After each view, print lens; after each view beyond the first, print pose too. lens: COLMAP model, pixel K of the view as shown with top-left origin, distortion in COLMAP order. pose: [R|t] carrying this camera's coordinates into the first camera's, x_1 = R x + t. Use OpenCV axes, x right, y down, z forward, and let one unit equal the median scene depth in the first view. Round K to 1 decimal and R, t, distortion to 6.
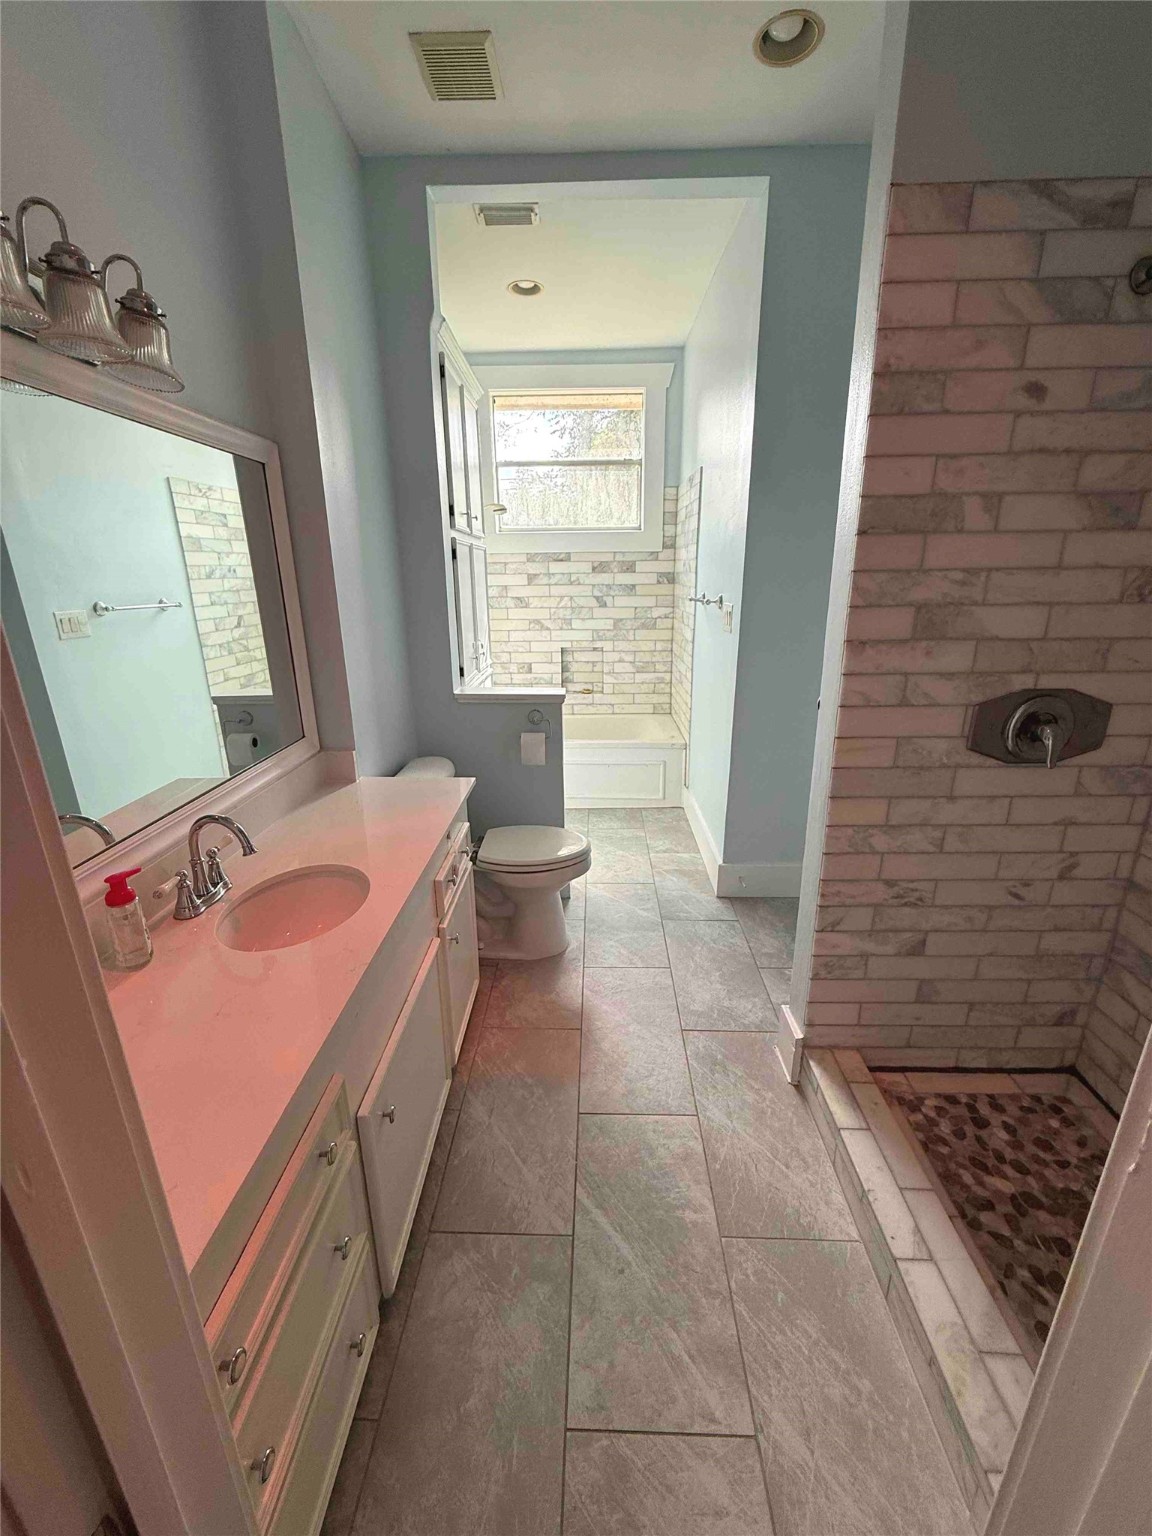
lens RADIAL K [[611.0, 0, 578.5], [0, 611.0, 767.8], [0, 0, 1]] dist [-0.001237, 0.000287]
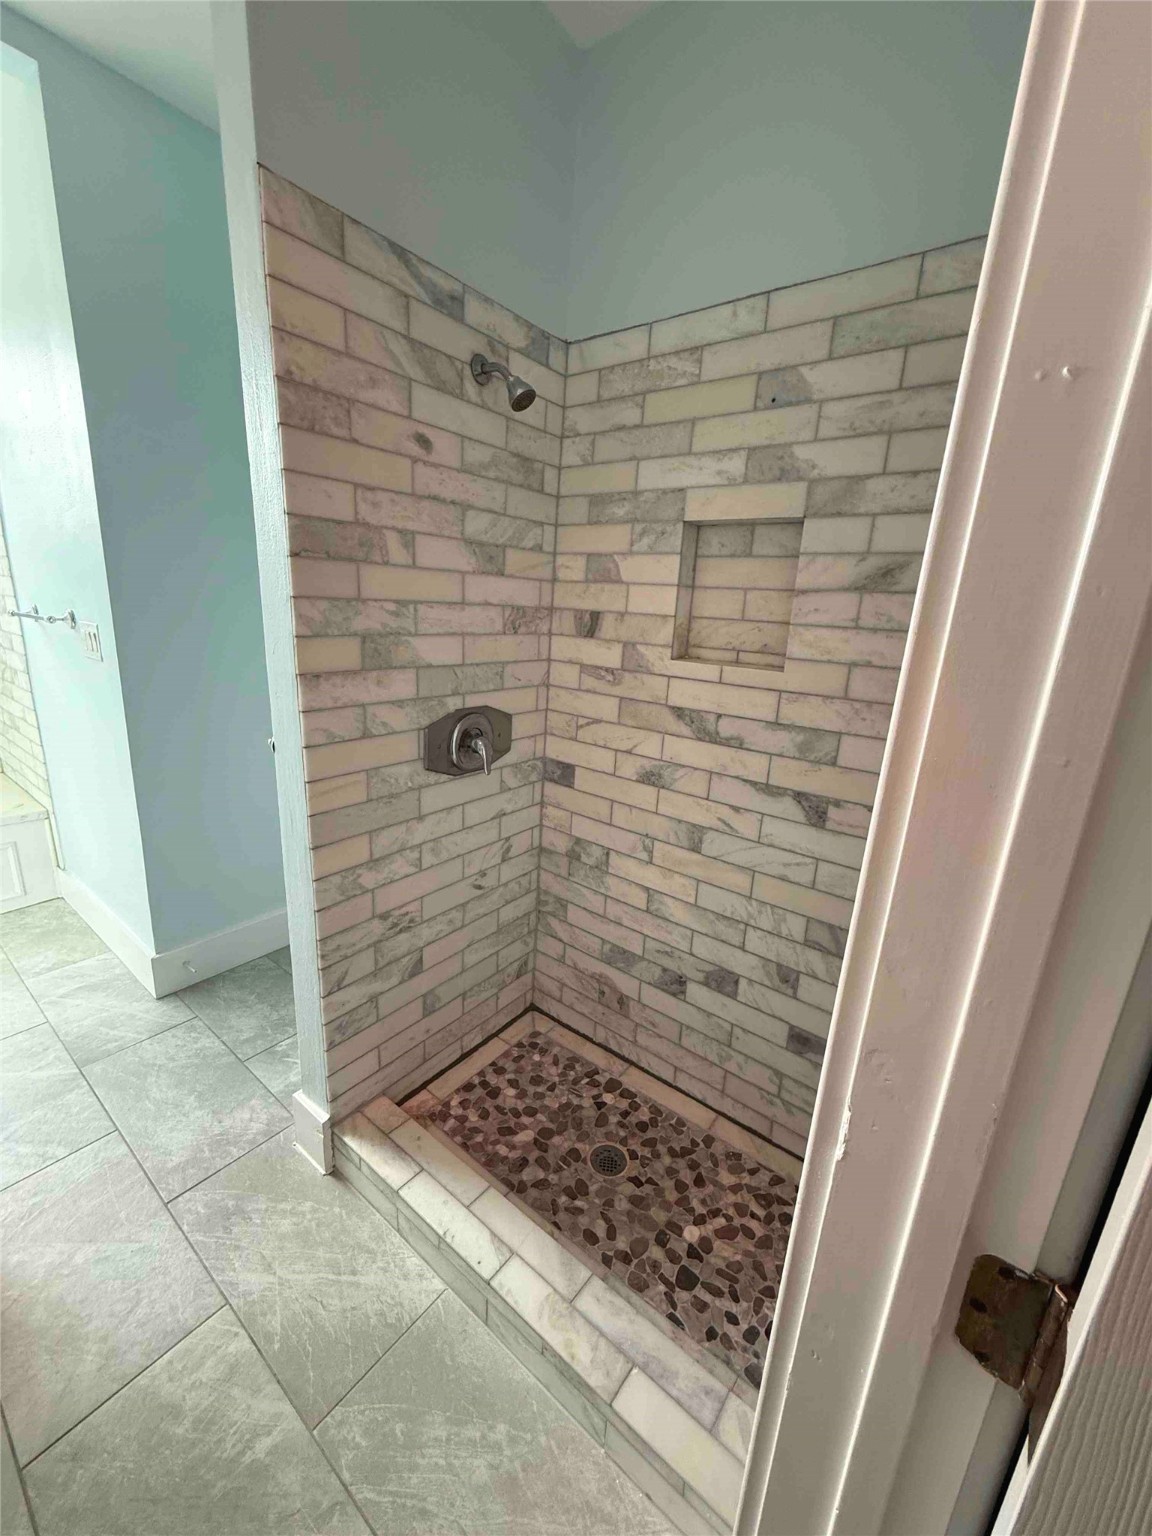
lens RADIAL K [[611.0, 0, 575.5], [0, 611.0, 765.9], [0, 0, 1]] dist [-0.001237, 0.000287]
pose [[0.590526, -0.165138, 0.789942, -0.043408], [0.186142, 0.980318, 0.065785, -0.058511], [-0.785258, 0.108193, 0.609642, 0.151286]]
